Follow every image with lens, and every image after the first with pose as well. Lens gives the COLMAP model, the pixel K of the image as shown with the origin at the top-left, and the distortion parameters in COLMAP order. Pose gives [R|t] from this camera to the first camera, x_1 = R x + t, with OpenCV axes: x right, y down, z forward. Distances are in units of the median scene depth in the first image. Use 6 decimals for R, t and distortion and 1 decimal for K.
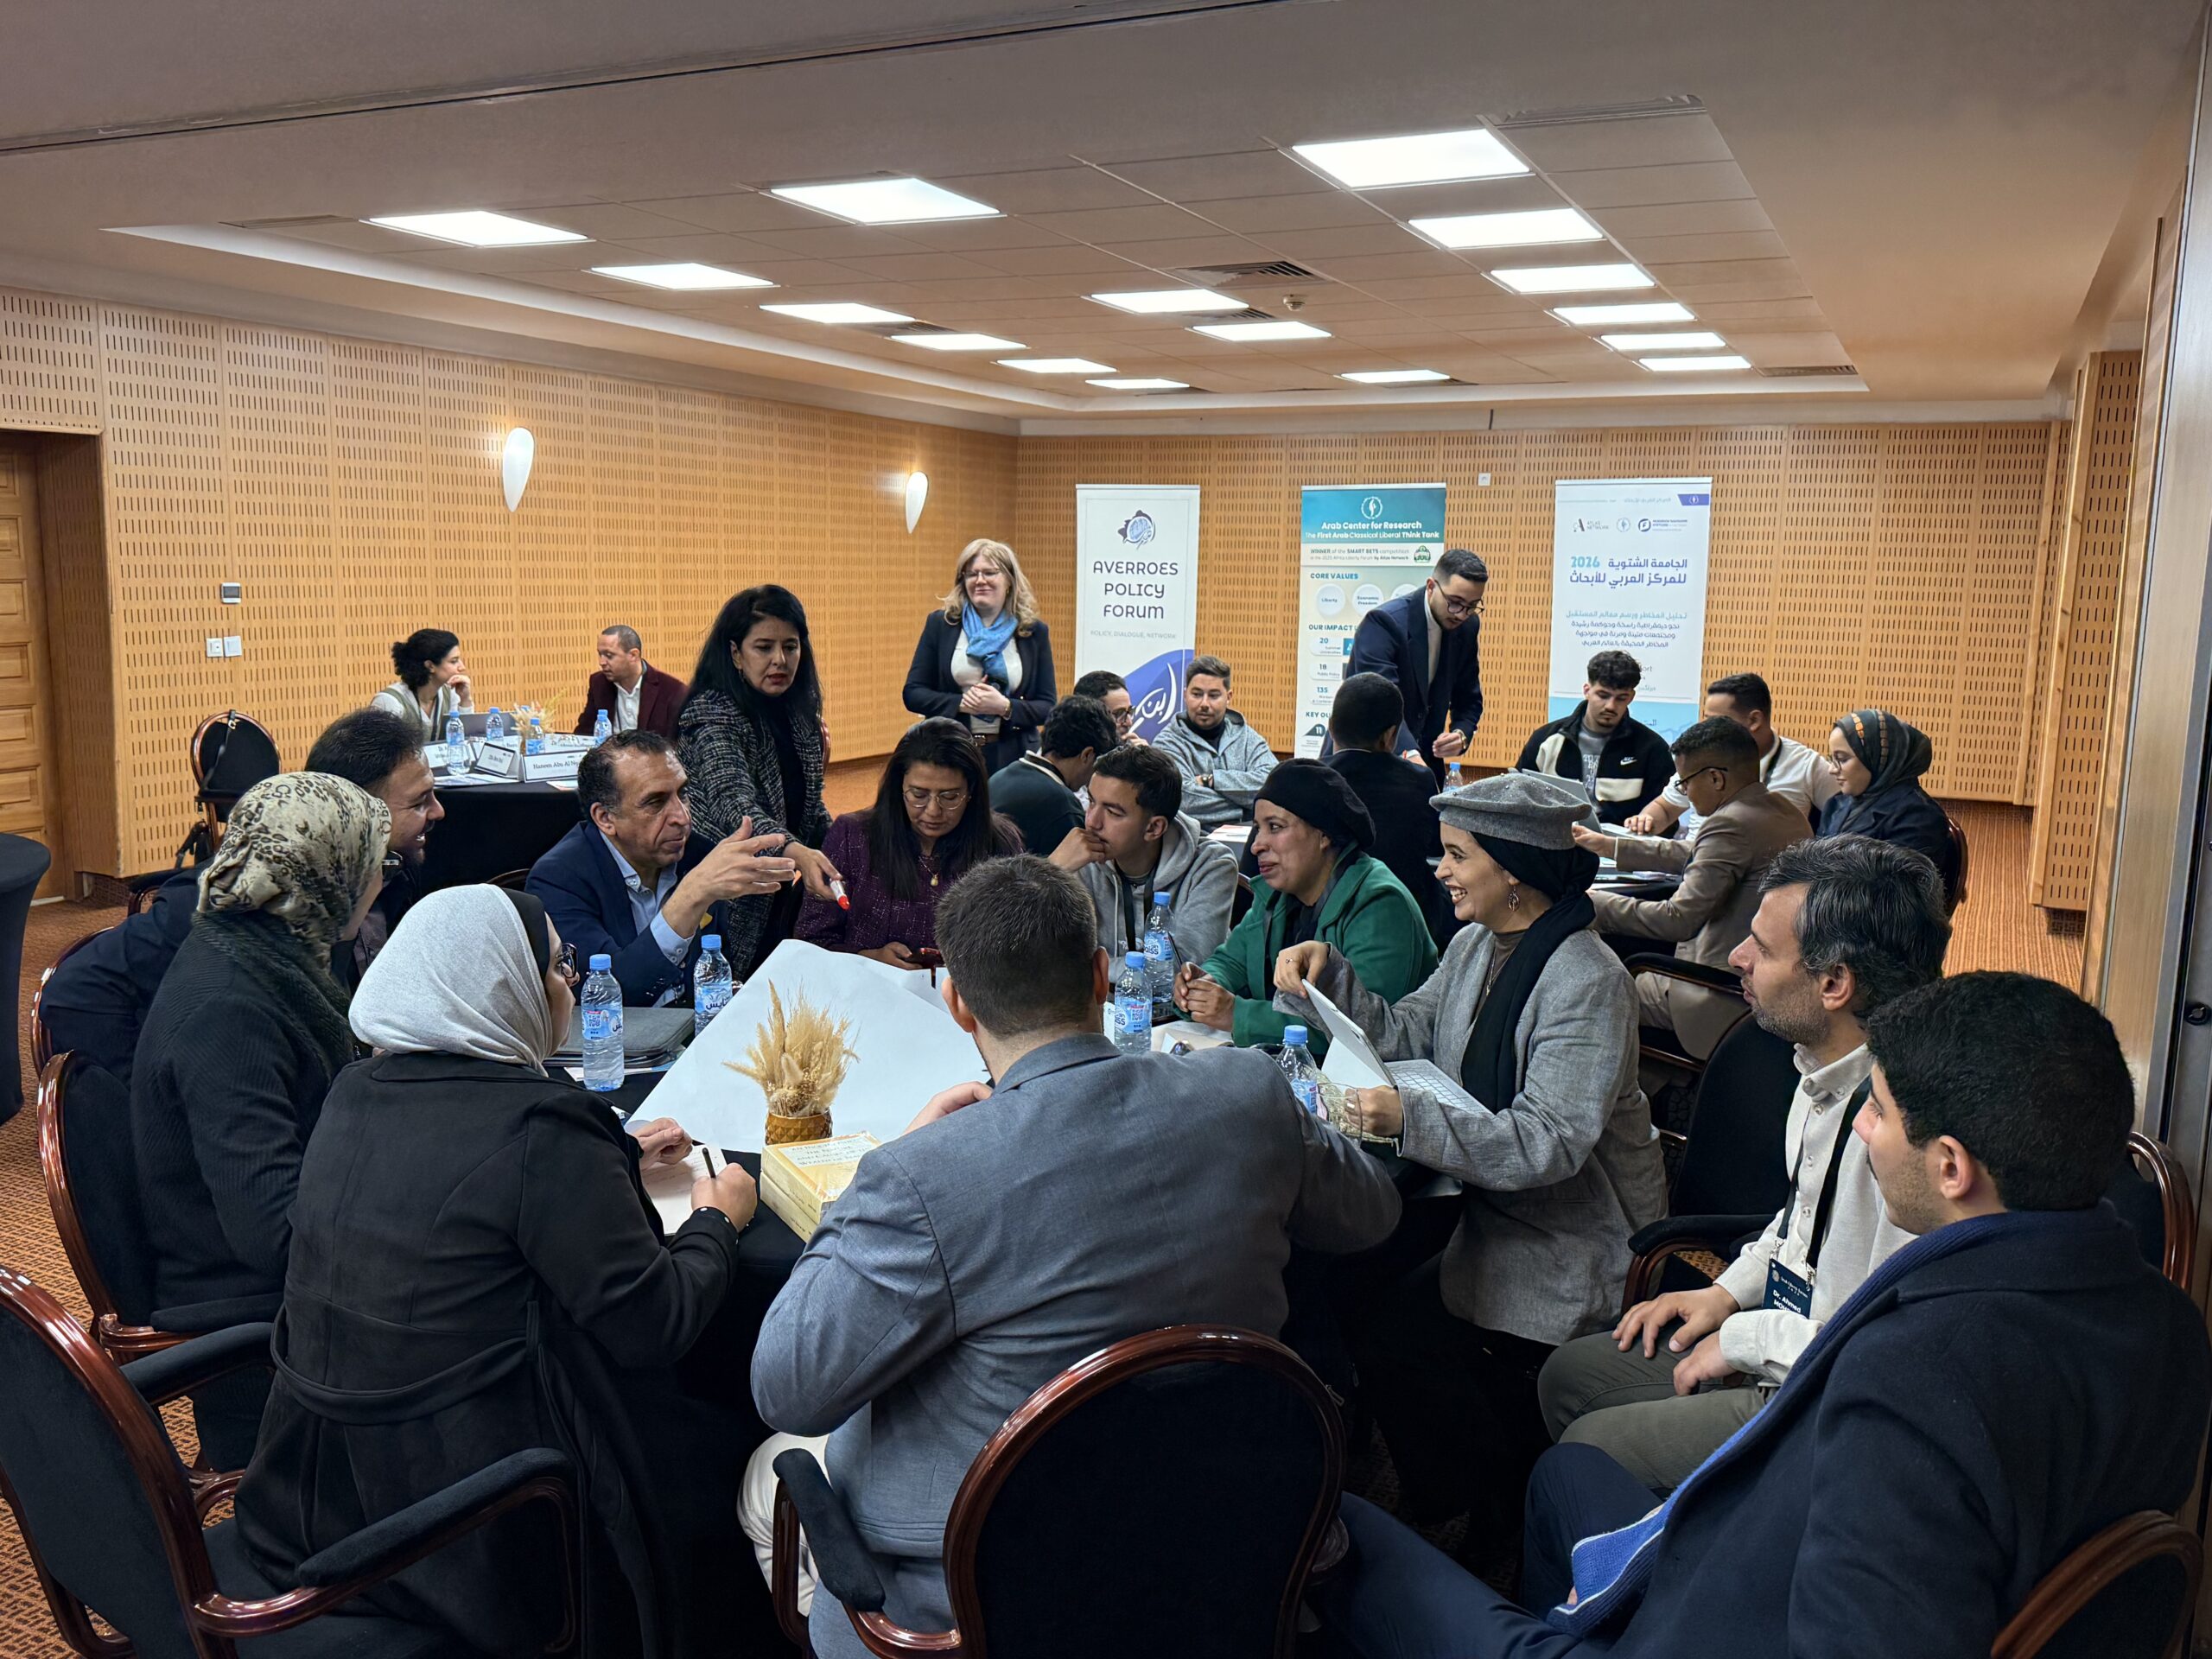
lens RADIAL K [[1743.9, 0, 1093.8], [0, 1743.9, 839.4], [0, 0, 1]] dist [0.201973, -0.436053]
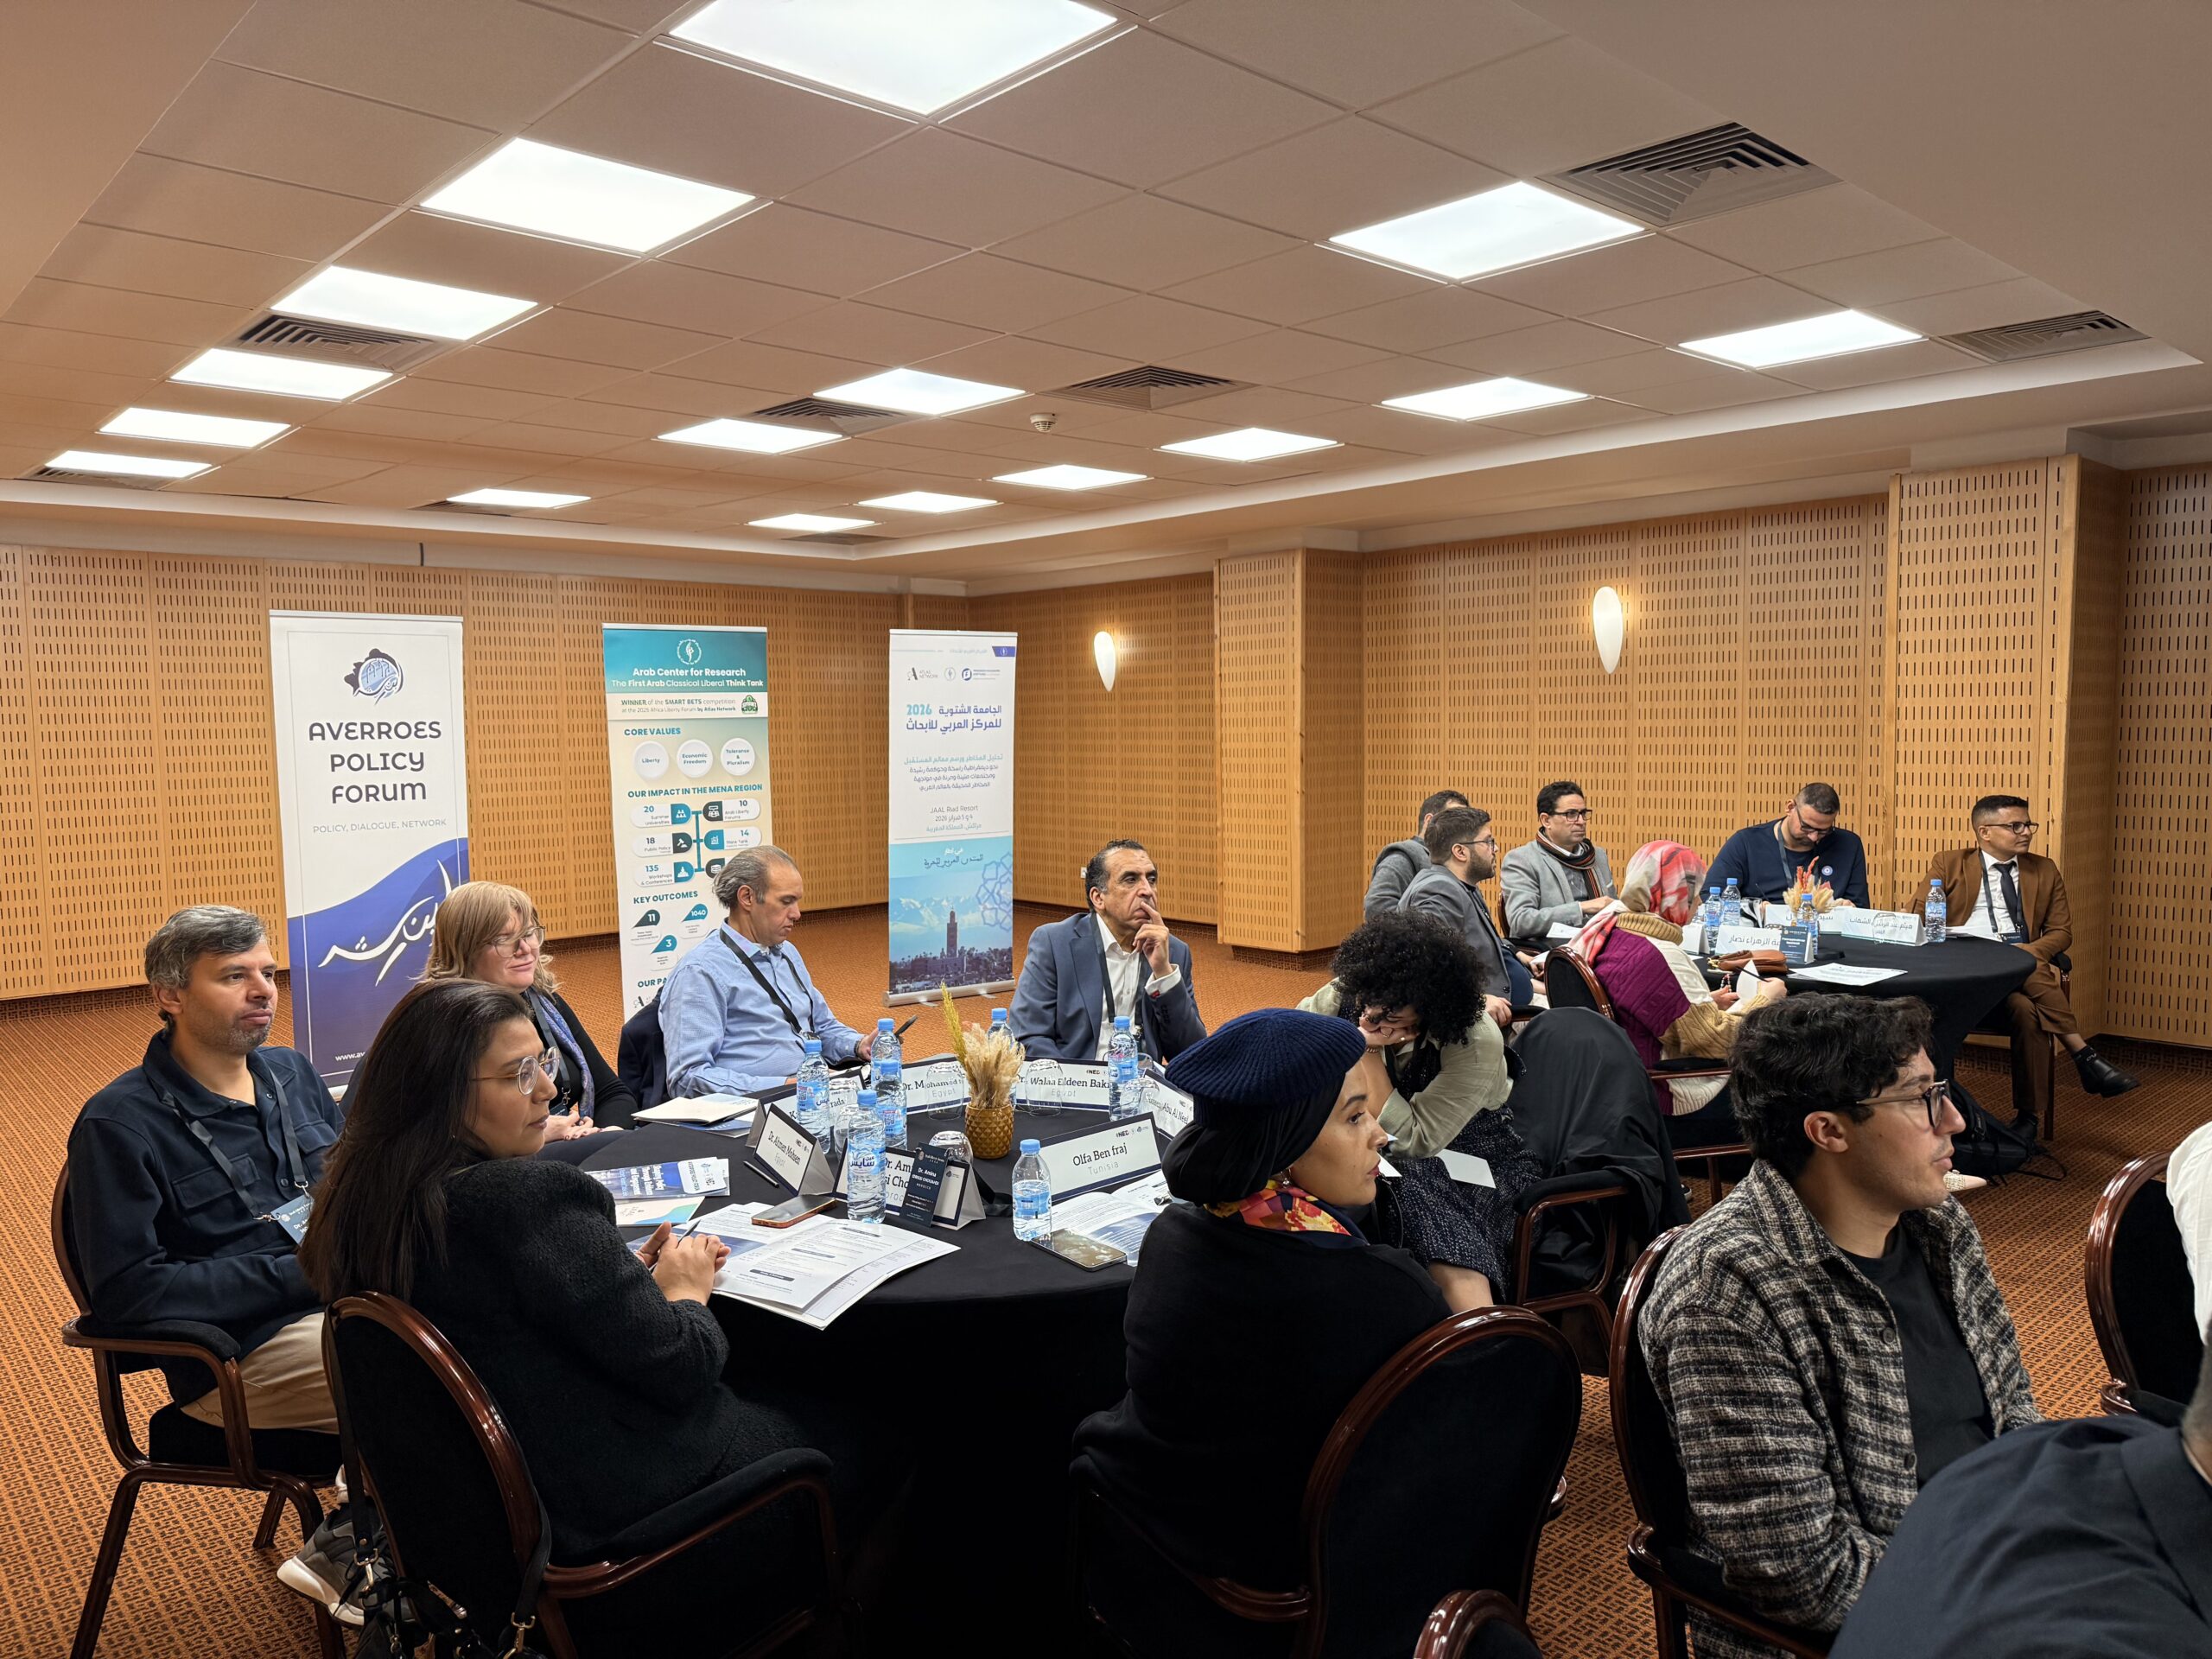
lens RADIAL K [[1531.8, 0, 1062.9], [0, 1531.8, 854.0], [0, 0, 1]] dist [0.121792, -0.212218]
pose [[0.366550, -0.109285, 0.923958, -0.425547], [0.170127, 0.984207, 0.048918, -0.085973], [-0.914712, 0.139260, 0.379354, 0.497093]]
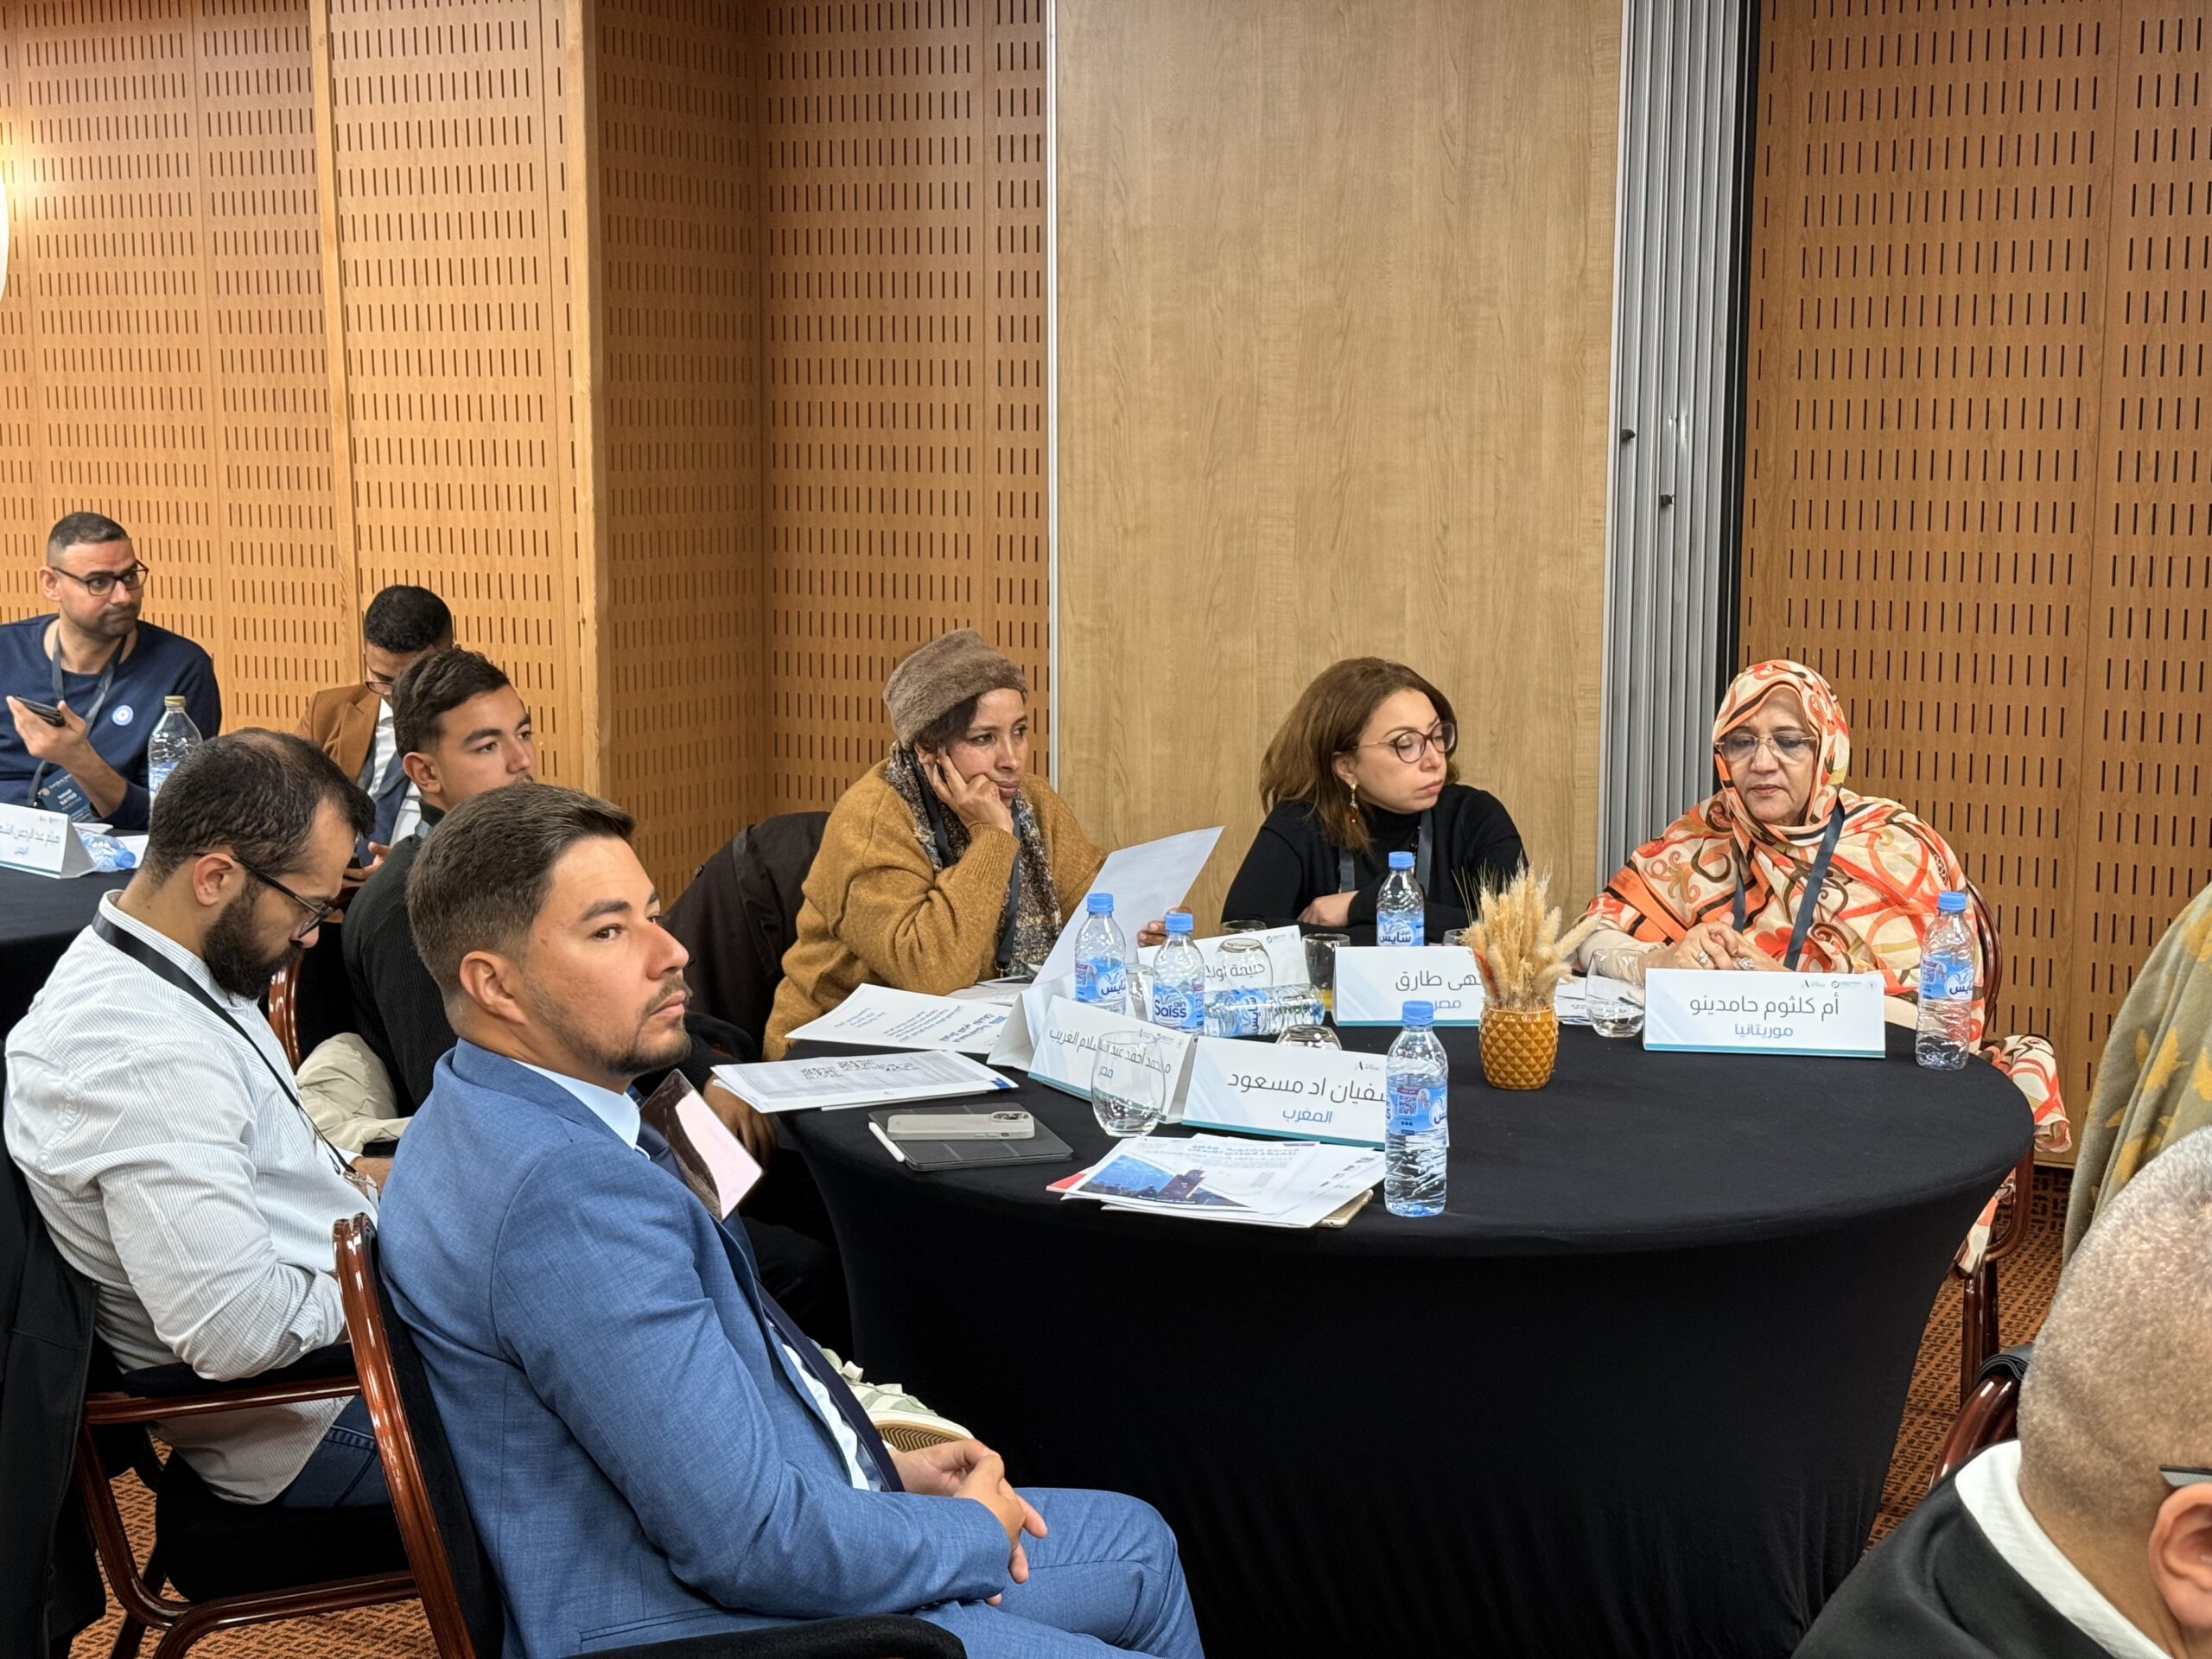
lens RADIAL K [[3040.8, 0, 1099.5], [0, 3040.8, 828.1], [0, 0, 1]] dist [0.210042, -0.484645]
pose [[0.008181, -0.160222, 0.987047, -0.349679], [0.155328, 0.975303, 0.157028, -0.047523], [-0.987829, 0.152032, 0.032866, 0.276674]]
